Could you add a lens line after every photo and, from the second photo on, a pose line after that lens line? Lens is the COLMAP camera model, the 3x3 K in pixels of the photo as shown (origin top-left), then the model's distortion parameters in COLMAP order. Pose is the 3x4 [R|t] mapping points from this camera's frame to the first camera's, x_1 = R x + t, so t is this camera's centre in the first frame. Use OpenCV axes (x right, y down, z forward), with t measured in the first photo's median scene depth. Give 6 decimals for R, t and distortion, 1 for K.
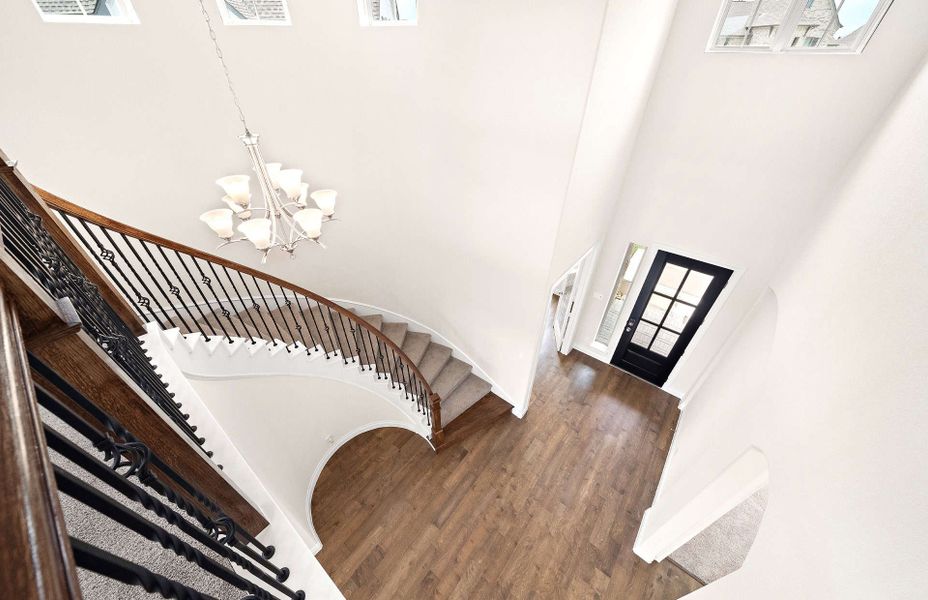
lens RADIAL K [[320.1, 0, 458.9], [0, 320.1, 312.4], [0, 0, 1]] dist [-0.000932, -0.000076]
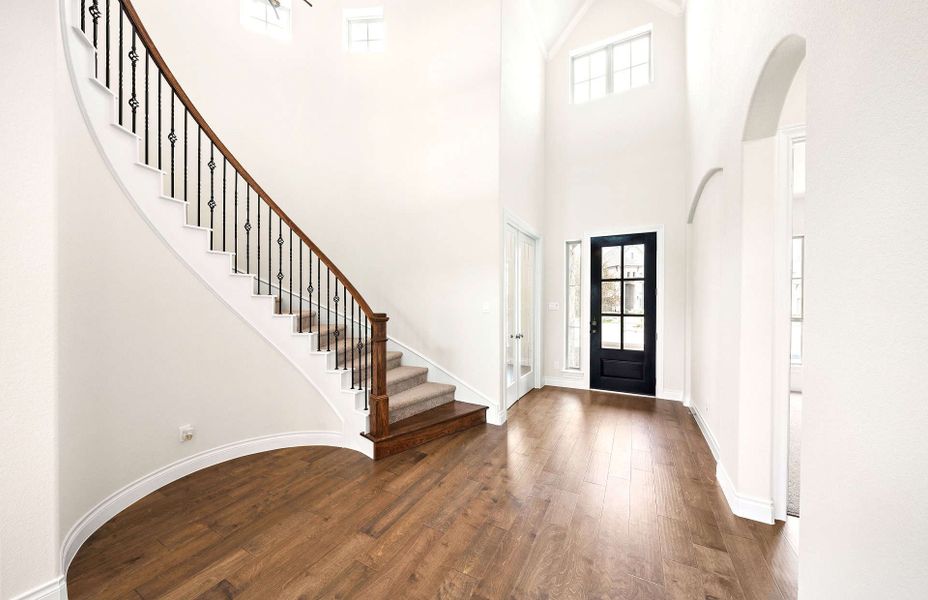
lens RADIAL K [[318.5, 0, 461.4], [0, 318.5, 303.1], [0, 0, 1]] dist [-0.003815, -0.000161]
pose [[0.984491, 0.001660, 0.175426, -0.016861], [0.107197, 0.785871, -0.609028, 0.639216], [-0.138873, 0.618388, 0.773506, 0.357471]]
